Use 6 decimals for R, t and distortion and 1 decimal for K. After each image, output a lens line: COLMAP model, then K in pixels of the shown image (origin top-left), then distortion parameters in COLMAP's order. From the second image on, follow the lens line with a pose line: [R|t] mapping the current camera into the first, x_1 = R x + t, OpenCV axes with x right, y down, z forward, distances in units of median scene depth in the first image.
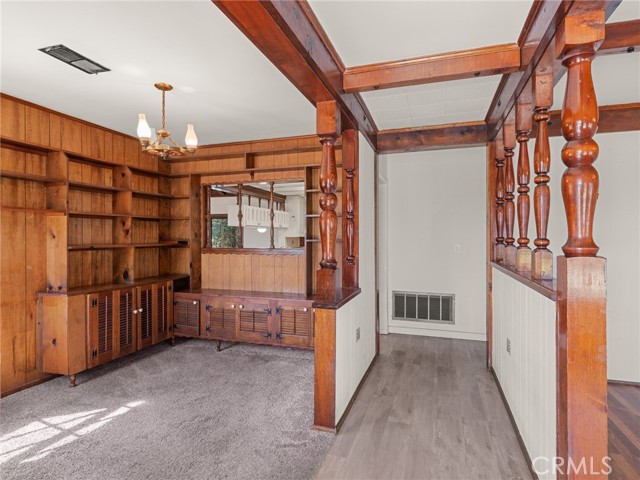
lens RADIAL K [[353.0, 0, 320.0], [0, 353.0, 240.0], [0, 0, 1]] dist [0.028280, -0.000791]
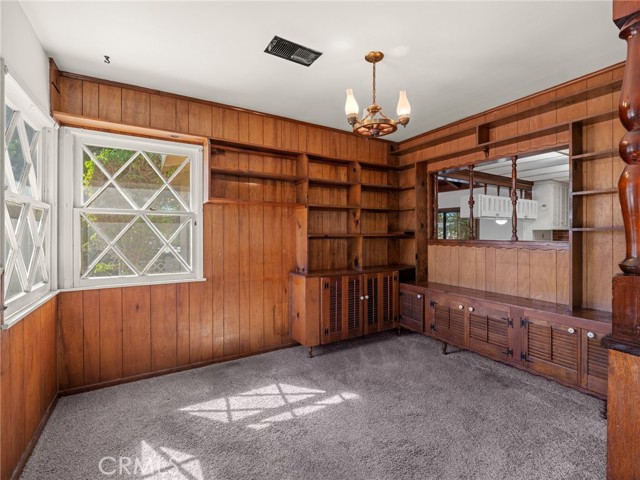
lens RADIAL K [[298.2, 0, 323.1], [0, 298.2, 233.5], [0, 0, 1]] dist [-0.007863, 0.000326]
pose [[0.760495, 0.000354, -0.649343, -0.033591], [-0.004823, 0.999975, -0.005103, 0.015682], [0.649326, 0.007012, 0.760478, 0.244712]]
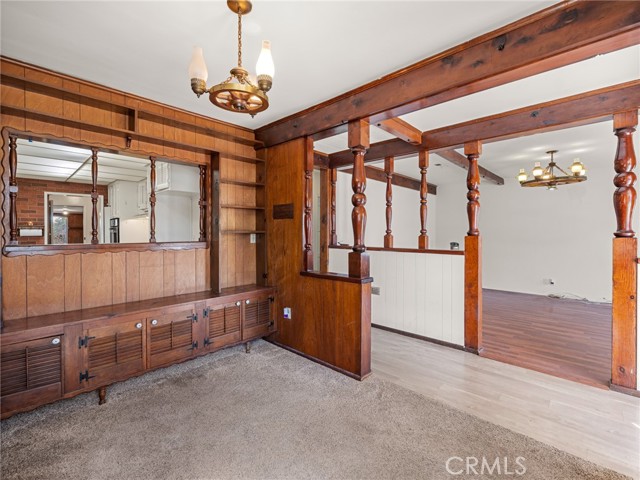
lens RADIAL K [[294.7, 0, 320.6], [0, 294.7, 234.2], [0, 0, 1]] dist [-0.001413, 0.000295]
pose [[0.415976, -0.006873, 0.909350, -0.648188], [0.010764, 0.999939, 0.002634, 0.009494], [-0.909312, 0.008693, 0.416024, 0.445403]]
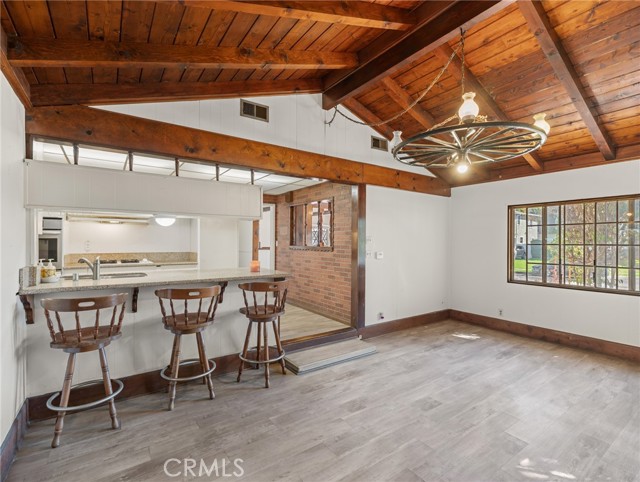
lens RADIAL K [[304.4, 0, 320.0], [0, 304.4, 241.0], [0, 0, 1]] dist [-0.002631, -0.000647]
pose [[-0.803706, -0.004044, 0.595013, -1.115341], [0.000350, 0.999974, 0.007270, -0.006496], [-0.595026, 0.006052, -0.803683, 2.297953]]
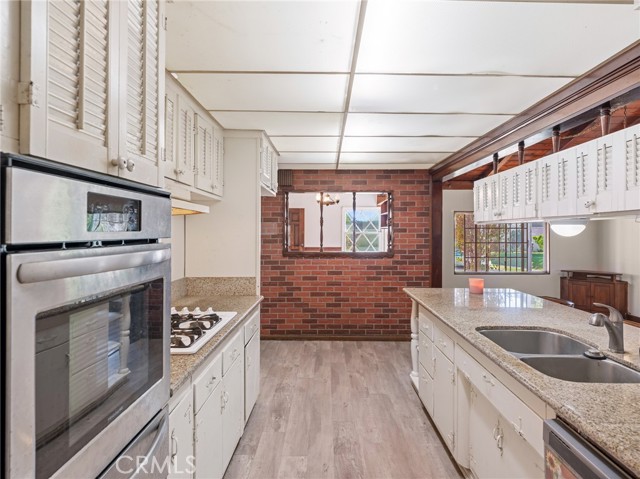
lens RADIAL K [[351.0, 0, 320.0], [0, 351.0, 239.5], [0, 0, 1]] dist [-0.000242, -0.000014]
pose [[-0.950699, -0.000128, -0.310115, 0.232439], [-0.009303, 0.999562, 0.028107, -0.046672], [0.309976, 0.029606, -0.950283, 2.291889]]
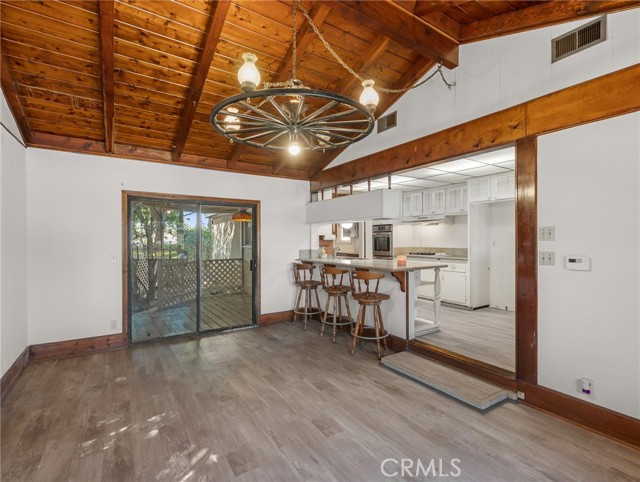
lens RADIAL K [[313.1, 0, 320.0], [0, 313.1, 241.0], [0, 0, 1]] dist [0.000374, -0.000211]
pose [[0.618173, -0.008353, 0.785997, -1.397283], [0.011845, 0.999929, 0.001311, 0.008124], [-0.785953, 0.008500, 0.618228, 1.186431]]
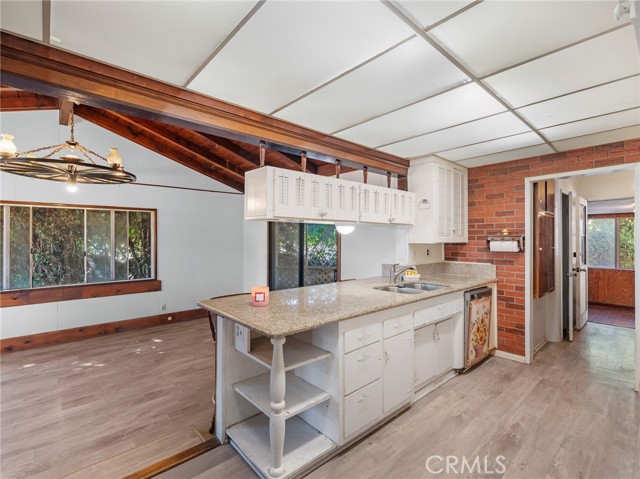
lens RADIAL K [[303.3, 0, 320.0], [0, 303.3, 239.5], [0, 0, 1]] dist [0.000414, -0.000172]
pose [[0.872785, 0.000135, -0.488104, 0.005338], [-0.004602, 0.999958, -0.007952, -0.019753], [0.488082, 0.009187, 0.872749, 1.199526]]
